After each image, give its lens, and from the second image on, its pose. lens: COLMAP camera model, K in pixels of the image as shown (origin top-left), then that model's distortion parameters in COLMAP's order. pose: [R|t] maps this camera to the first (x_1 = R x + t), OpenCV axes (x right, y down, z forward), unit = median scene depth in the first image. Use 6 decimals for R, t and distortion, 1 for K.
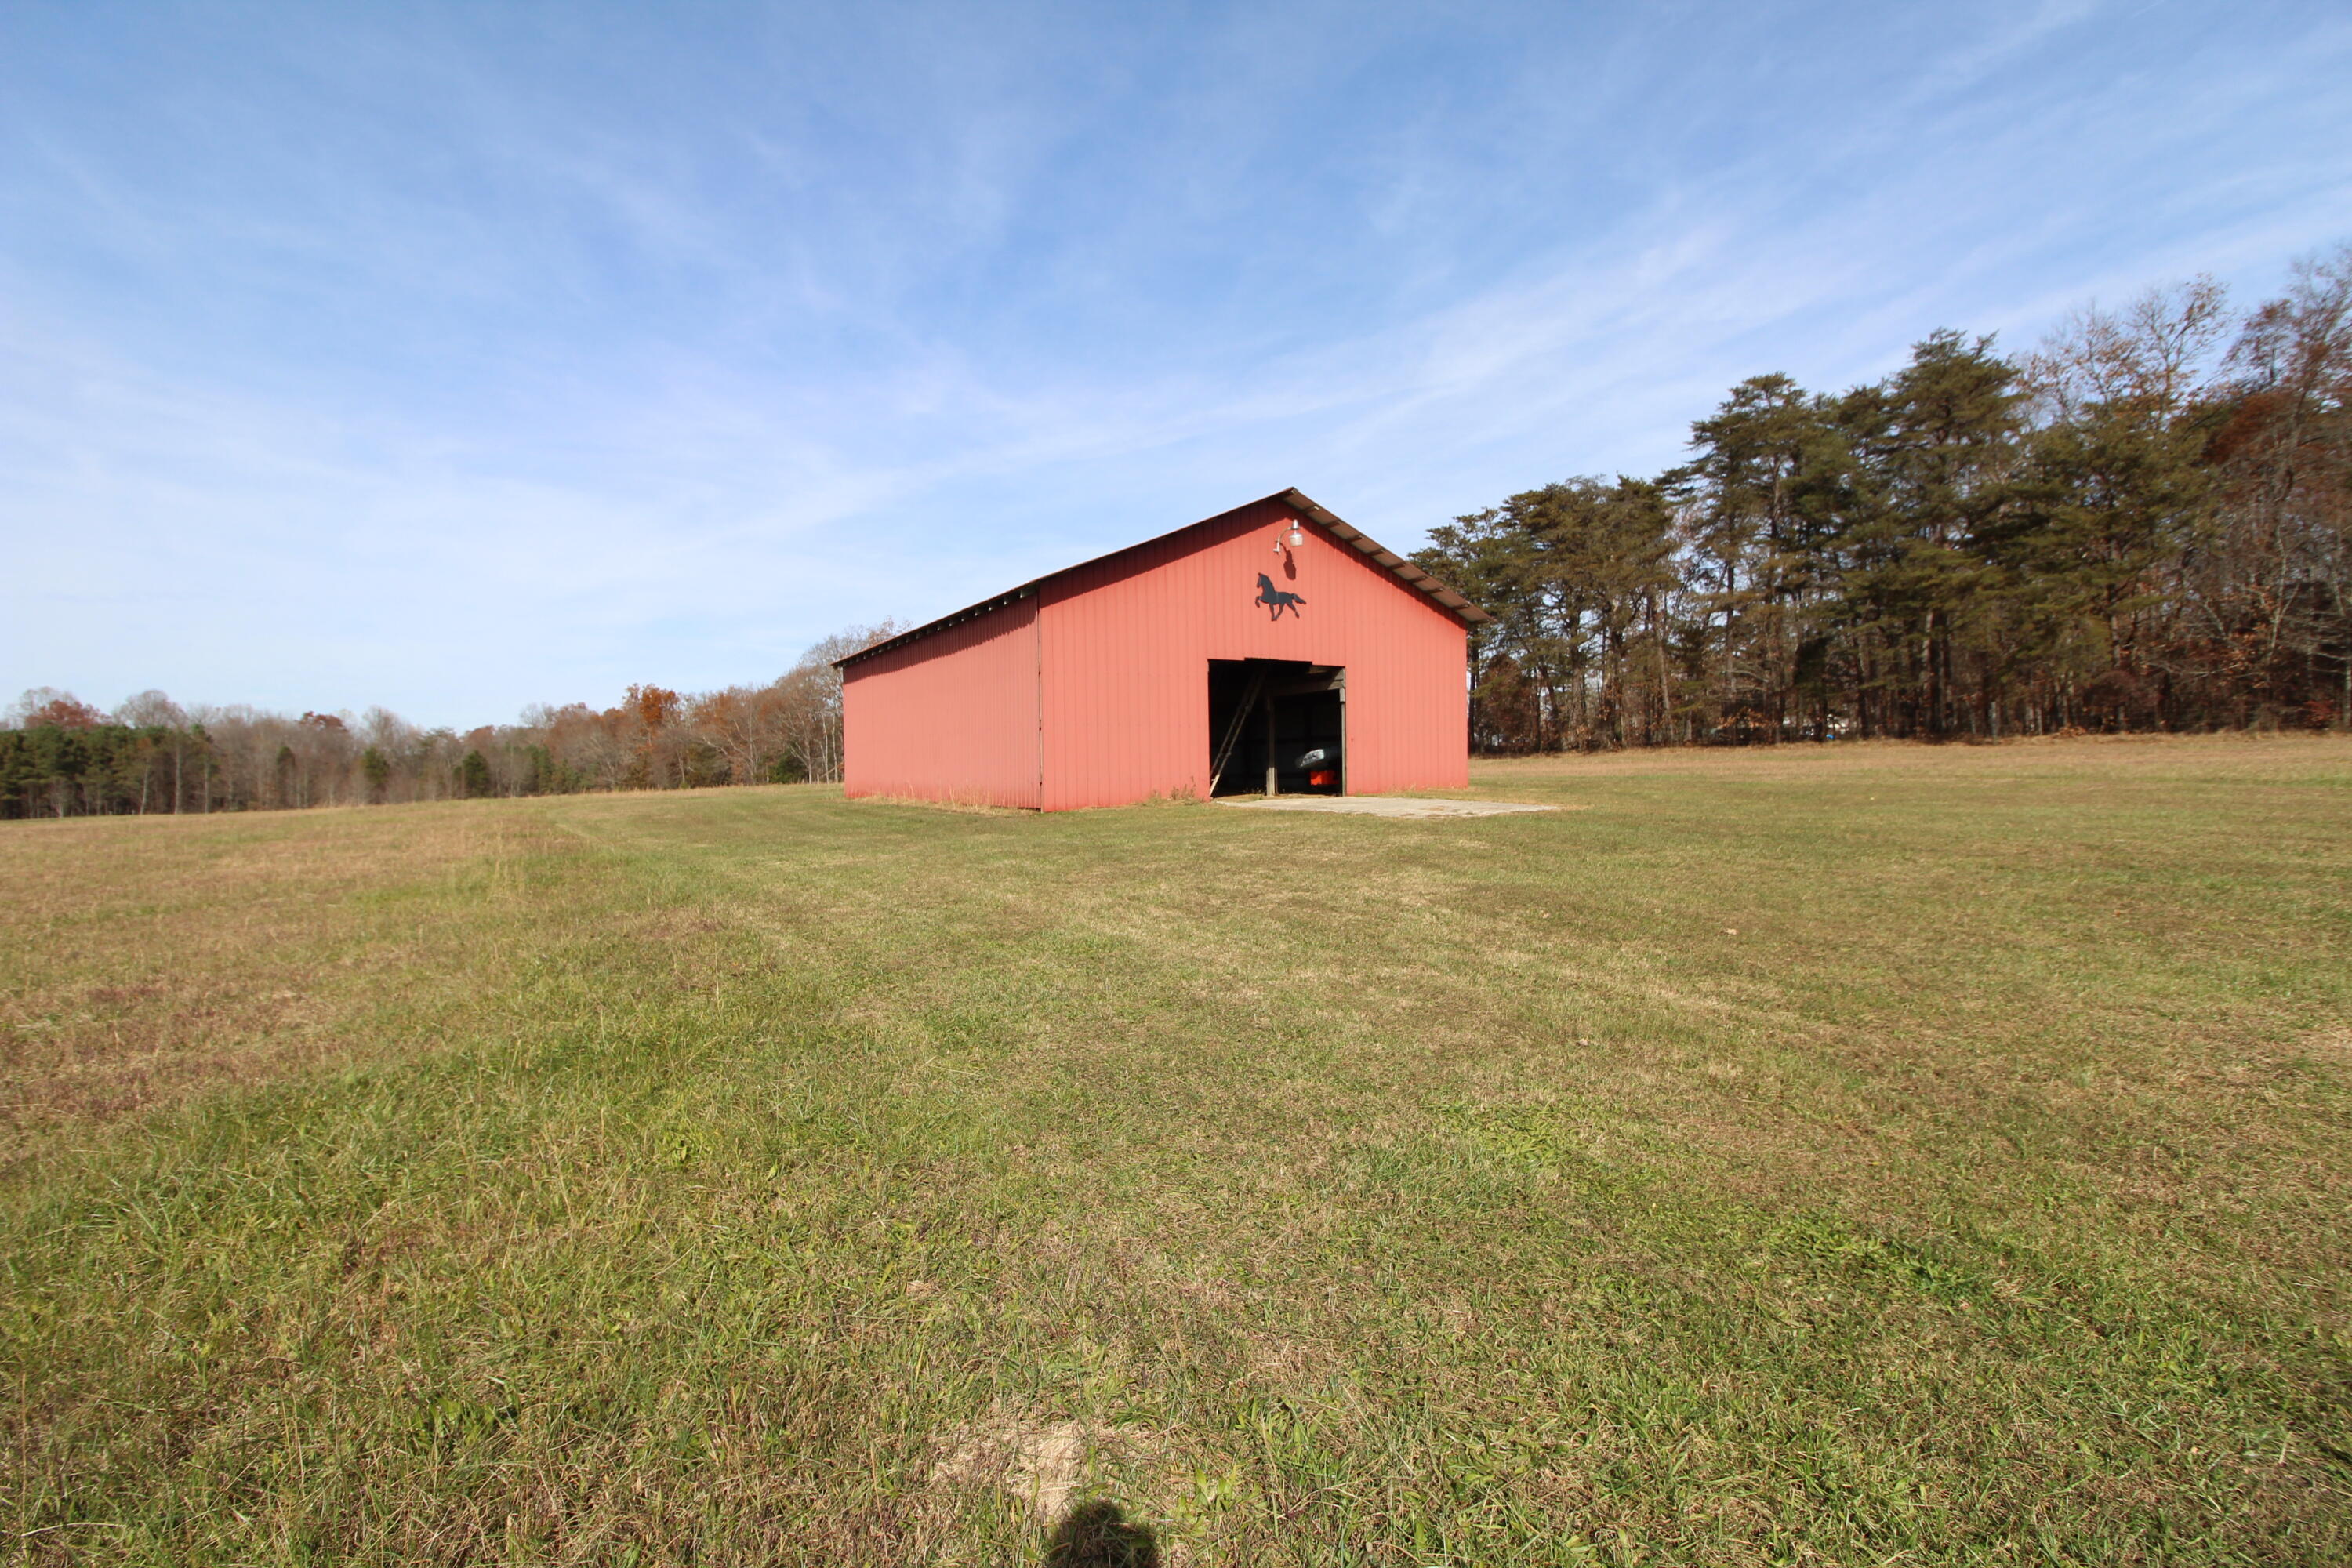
lens RADIAL K [[1080.9, 0, 1190.7], [0, 1080.9, 777.7], [0, 0, 1]] dist [0.000101, -0.014268]
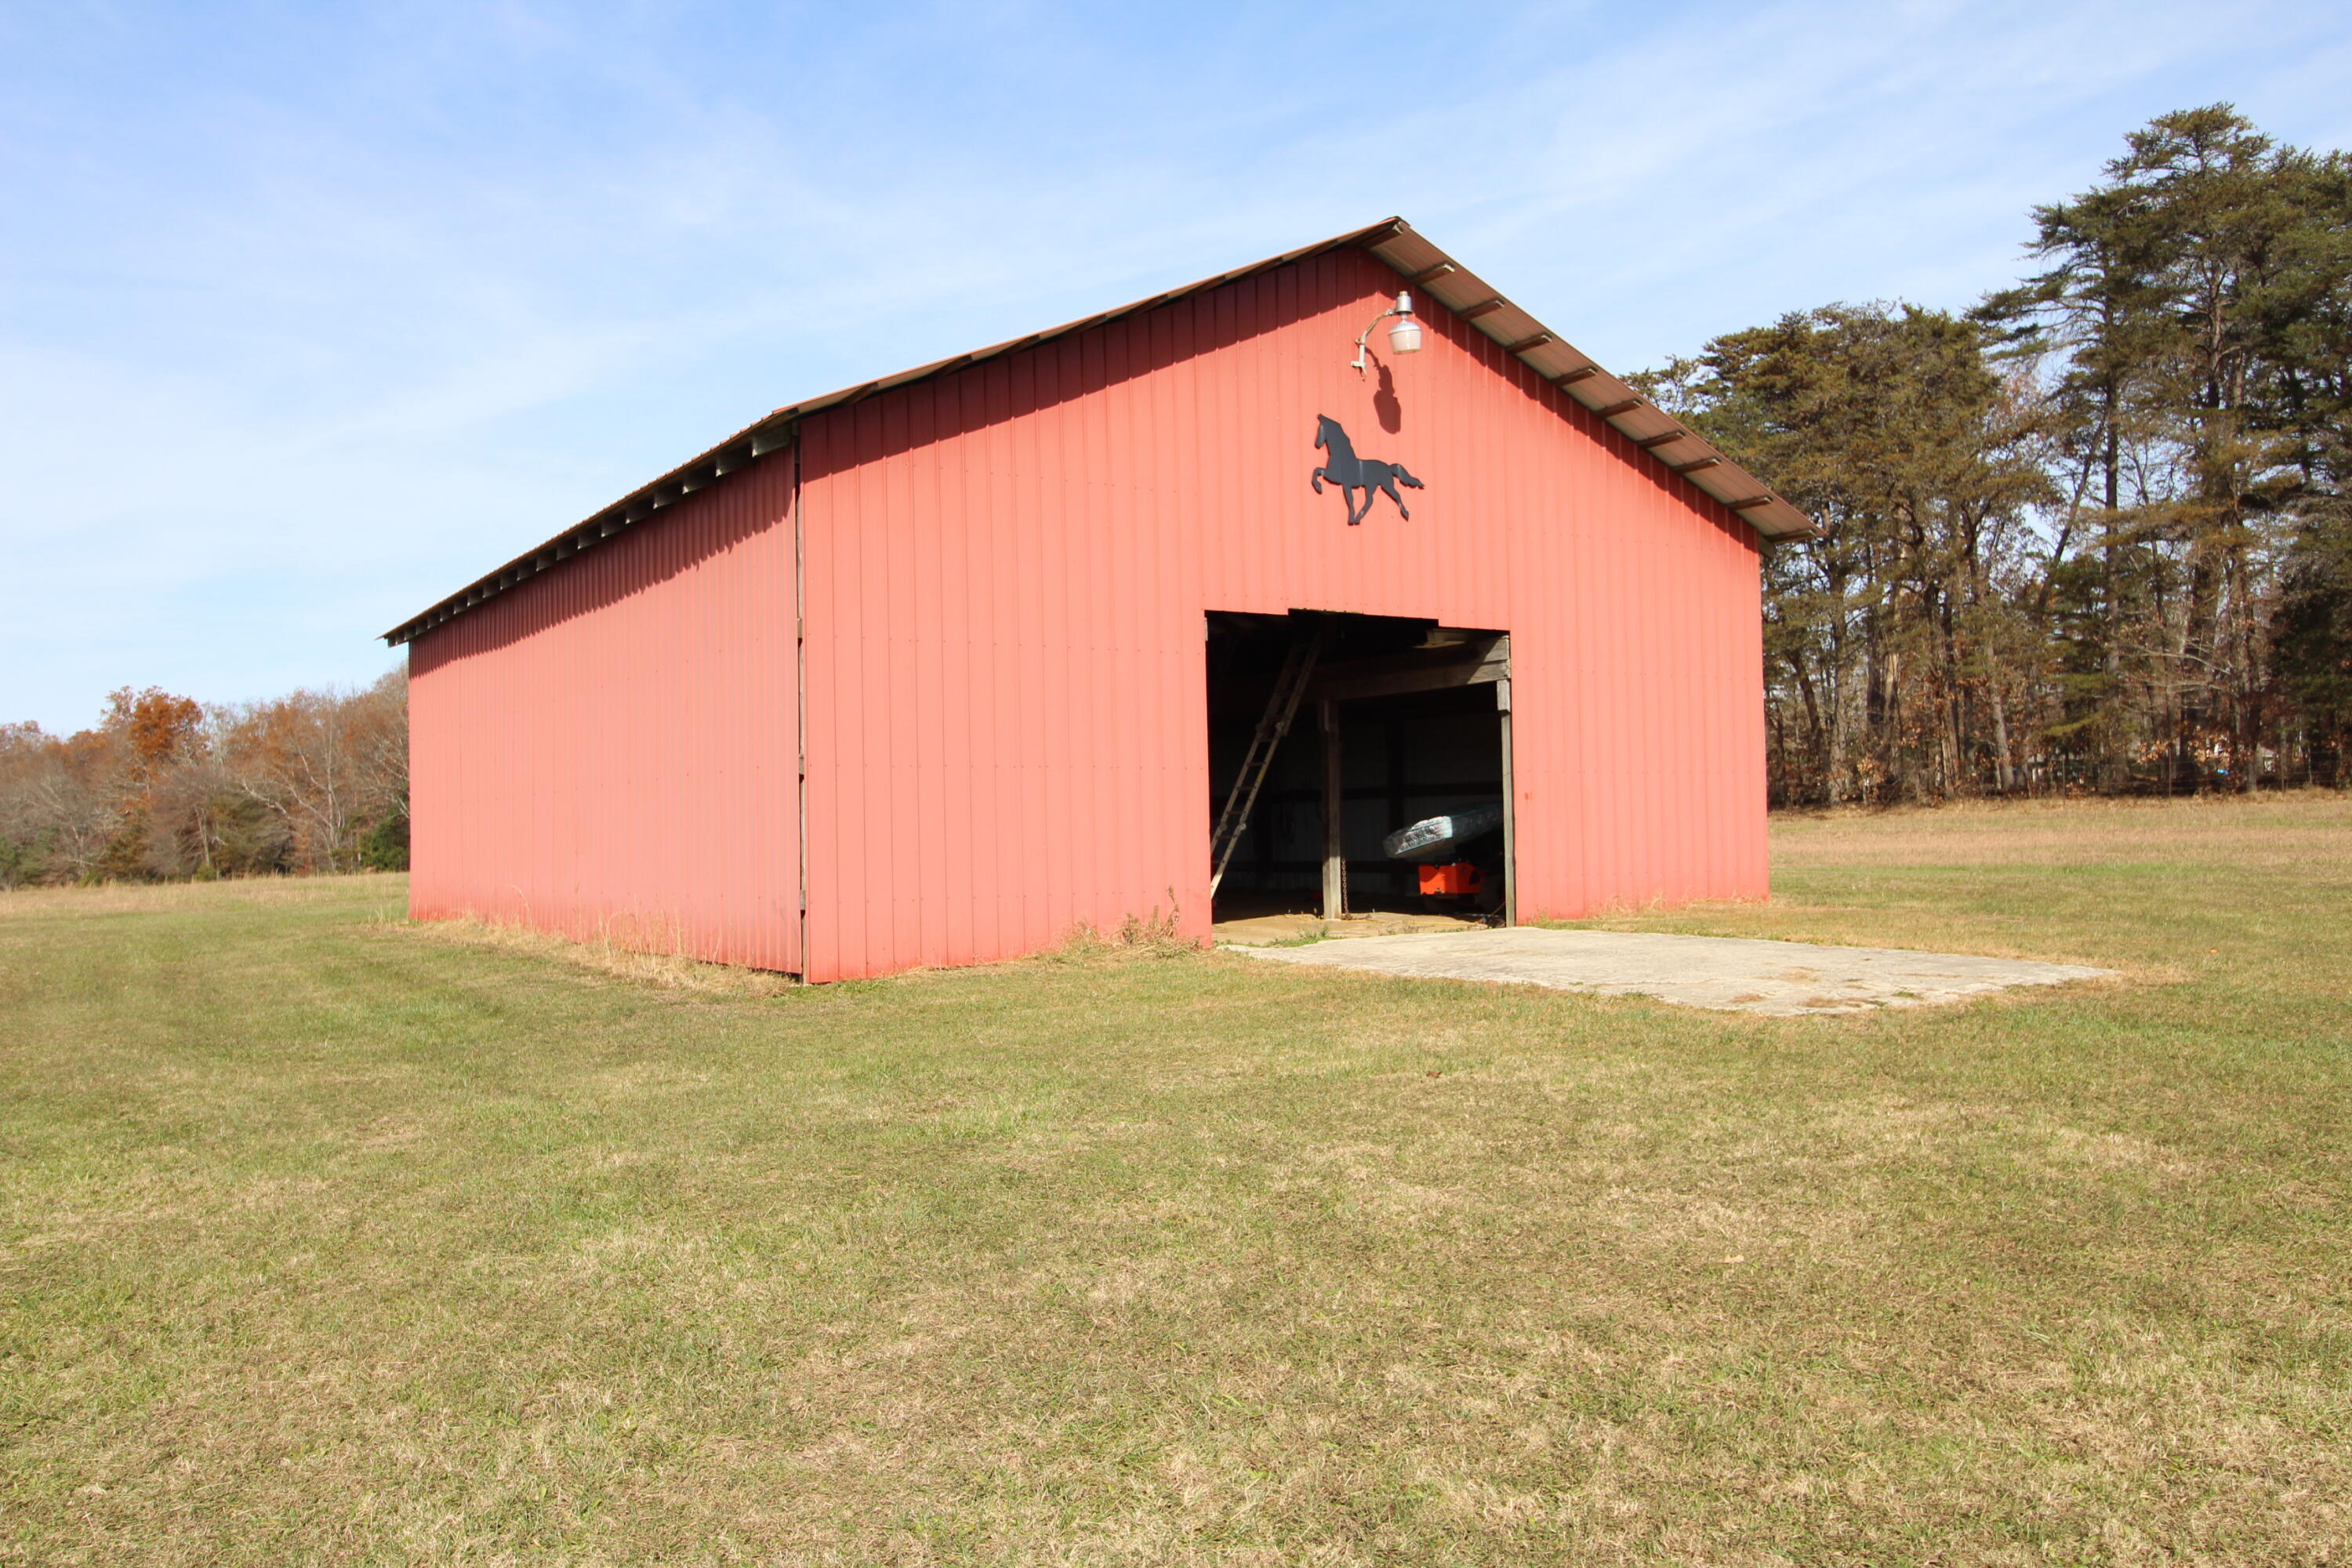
lens RADIAL K [[1834.8, 0, 1187.8], [0, 1834.8, 781.3], [0, 0, 1]] dist [0.005931, 0.002346]
pose [[0.999300, -0.003928, 0.037215, -0.015037], [0.005237, 0.999369, -0.035130, -0.014302], [-0.037053, 0.035301, 0.998690, 0.230980]]
